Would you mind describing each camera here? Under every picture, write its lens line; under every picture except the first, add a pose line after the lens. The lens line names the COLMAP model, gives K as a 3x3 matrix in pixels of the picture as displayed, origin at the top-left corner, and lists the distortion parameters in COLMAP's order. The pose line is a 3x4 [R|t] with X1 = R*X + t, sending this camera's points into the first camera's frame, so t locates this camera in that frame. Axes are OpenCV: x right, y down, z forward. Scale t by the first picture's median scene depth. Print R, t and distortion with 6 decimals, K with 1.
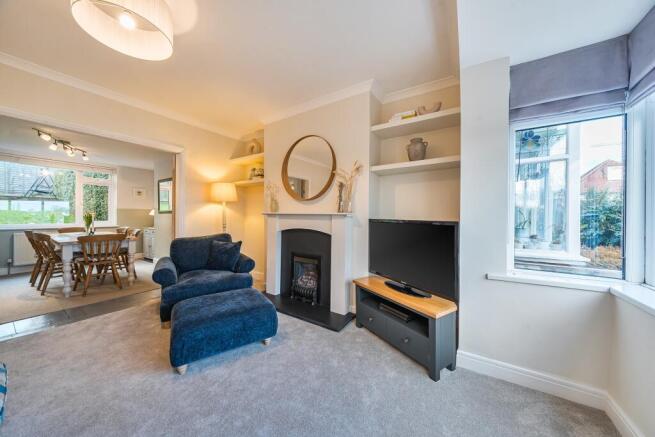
lens RADIAL K [[221.2, 0, 327.9], [0, 221.2, 216.2], [0, 0, 1]] dist [-0.001005, 0.000009]
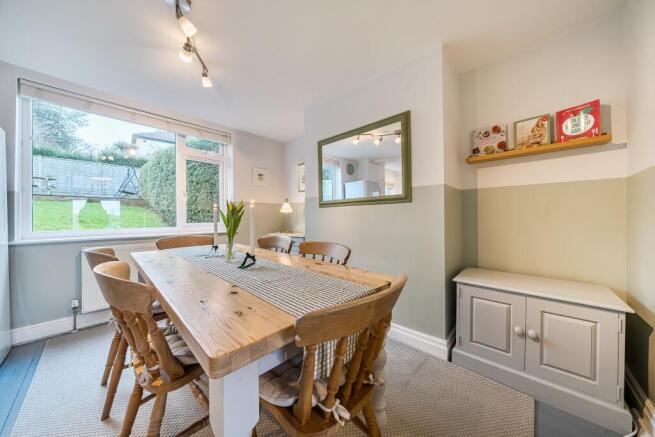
lens RADIAL K [[221.2, 0, 324.2], [0, 221.2, 218.8], [0, 0, 1]] dist [-0.001005, 0.000009]
pose [[0.981795, -0.008584, -0.189749, -0.615822], [0.008800, 0.999961, 0.000297, 0.012299], [0.189739, -0.001962, 0.981833, 0.478664]]
